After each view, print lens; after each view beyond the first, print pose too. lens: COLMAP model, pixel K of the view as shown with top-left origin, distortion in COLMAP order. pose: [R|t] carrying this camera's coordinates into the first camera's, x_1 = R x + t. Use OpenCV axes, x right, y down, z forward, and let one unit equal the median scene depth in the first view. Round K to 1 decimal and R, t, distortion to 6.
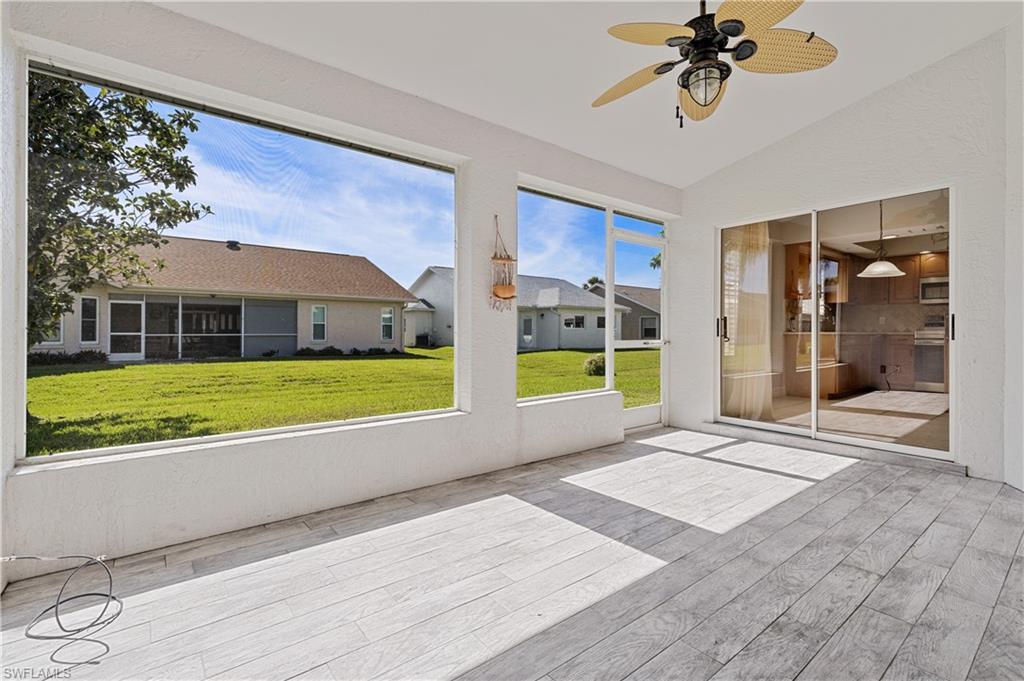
lens RADIAL K [[461.6, 0, 515.3], [0, 461.6, 334.7], [0, 0, 1]] dist [0.004879, -0.000514]
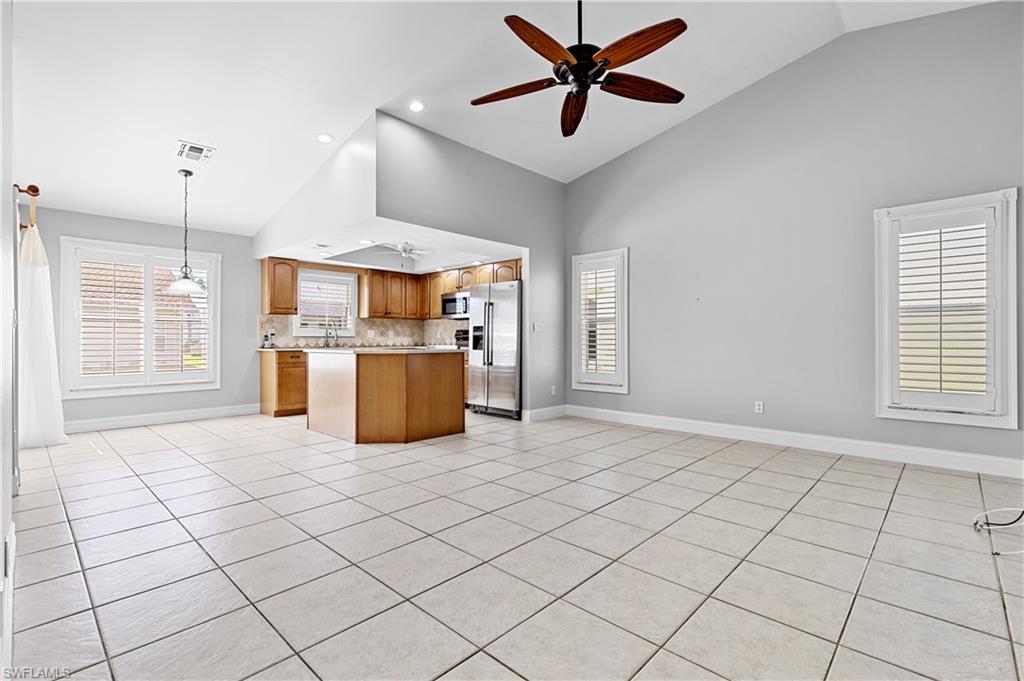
lens RADIAL K [[461.6, 0, 519.6], [0, 461.6, 336.8], [0, 0, 1]] dist [0.004879, -0.000514]
pose [[0.986892, -0.003338, 0.161347, 2.553725], [0.004692, 0.999957, -0.008011, -0.053408], [-0.161313, 0.008663, 0.986865, -0.096039]]
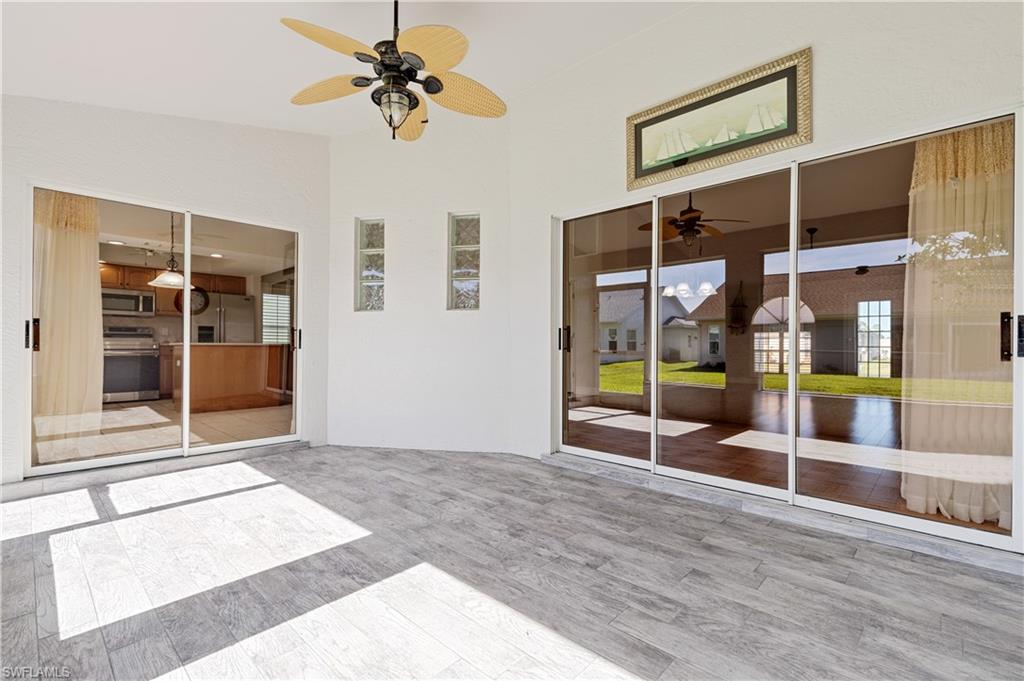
lens RADIAL K [[461.6, 0, 512.6], [0, 461.6, 344.2], [0, 0, 1]] dist [0.004879, -0.000514]
pose [[-0.141215, 0.001730, 0.989978, -0.603103], [0.003614, 0.999993, -0.001232, 0.003358], [-0.989972, 0.003404, -0.141220, 0.782923]]
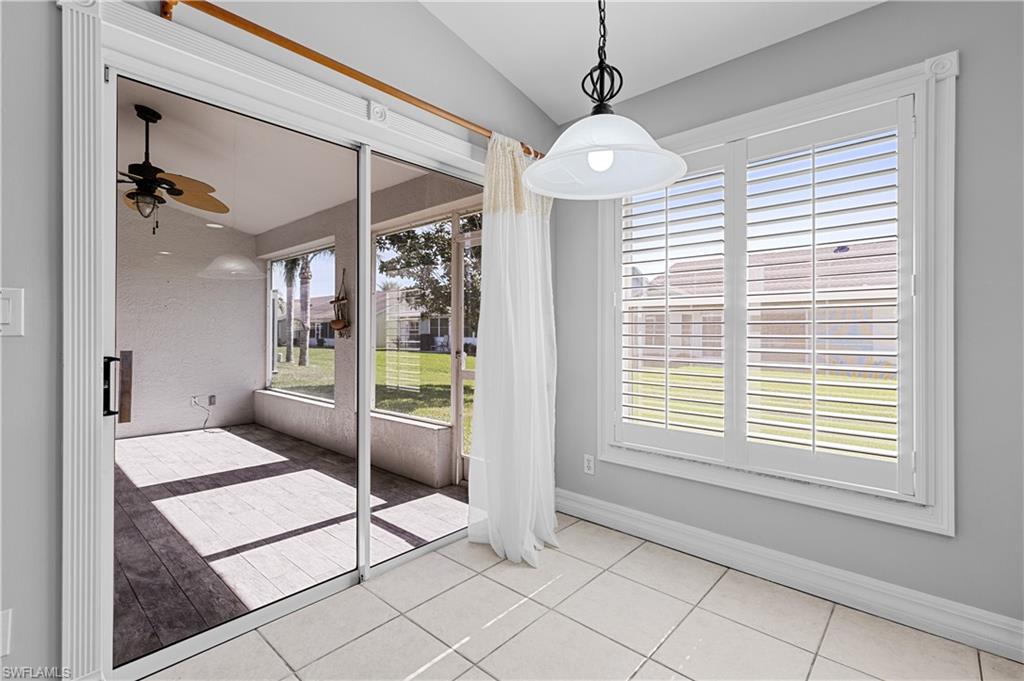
lens RADIAL K [[461.6, 0, 516.9], [0, 461.6, 332.3], [0, 0, 1]] dist [0.004879, -0.000514]
pose [[0.172888, -0.001031, -0.984941, 1.964861], [-0.006838, 0.999974, -0.002247, -0.099869], [0.984918, 0.007123, 0.172876, 1.771969]]
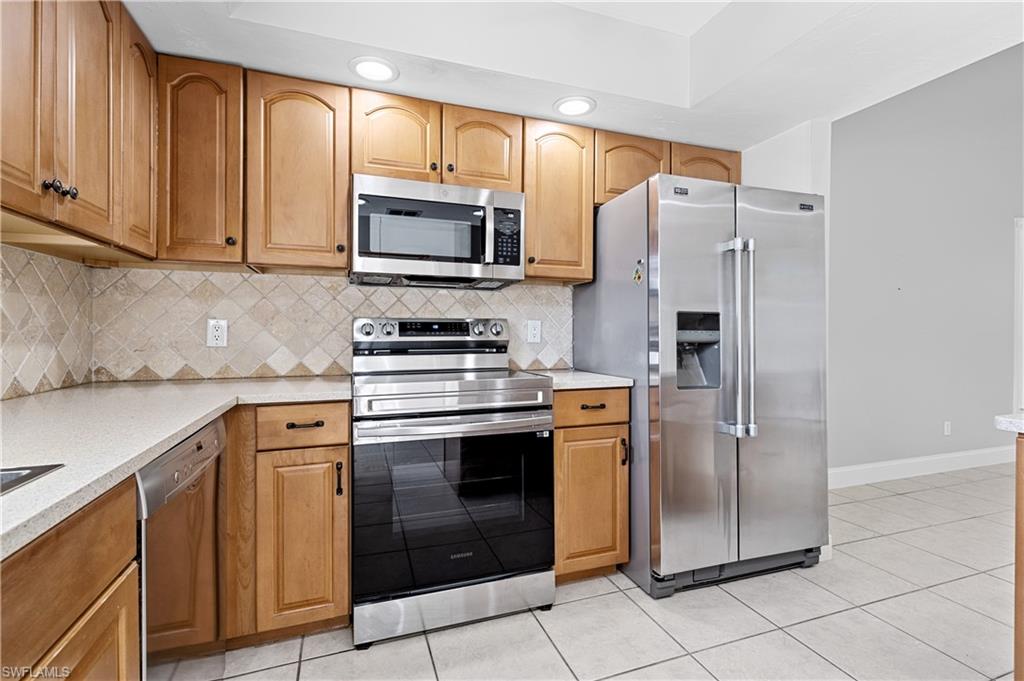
lens RADIAL K [[461.6, 0, 508.3], [0, 461.6, 335.1], [0, 0, 1]] dist [0.004879, -0.000514]
pose [[0.326199, -0.007227, 0.945273, 1.913342], [0.002066, 0.999974, 0.006932, -0.097997], [-0.945299, -0.000308, 0.326206, 2.426489]]
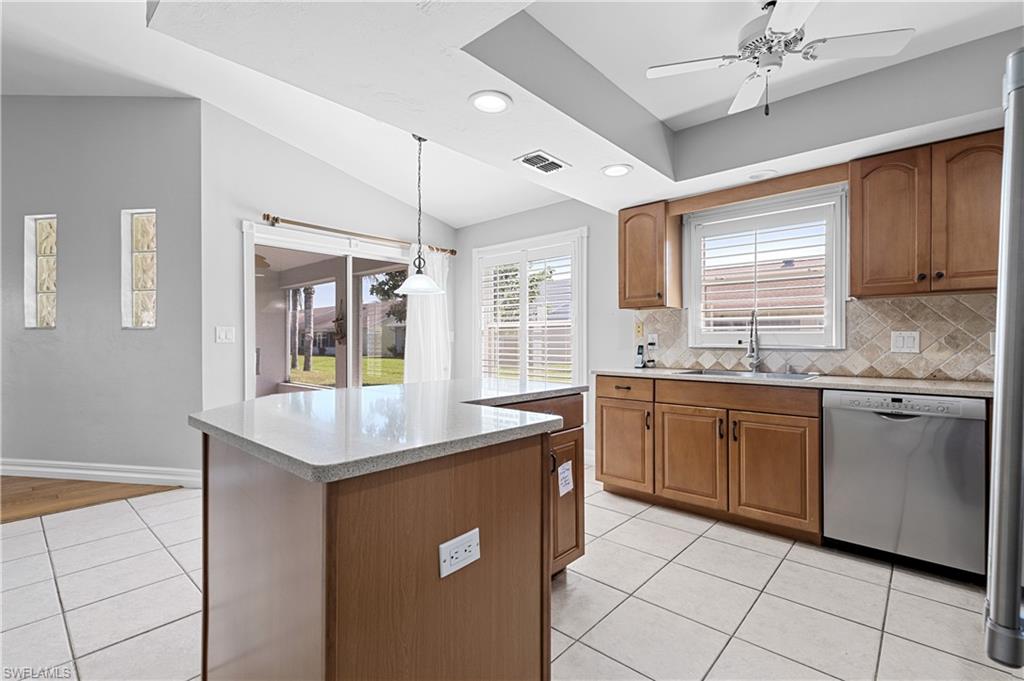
lens RADIAL K [[461.6, 0, 515.2], [0, 461.6, 343.7], [0, 0, 1]] dist [0.004879, -0.000514]
pose [[0.168653, 0.004135, -0.985667, 2.986638], [-0.003568, 0.999987, 0.003585, -0.097592], [0.985669, 0.002912, 0.168666, 1.979142]]
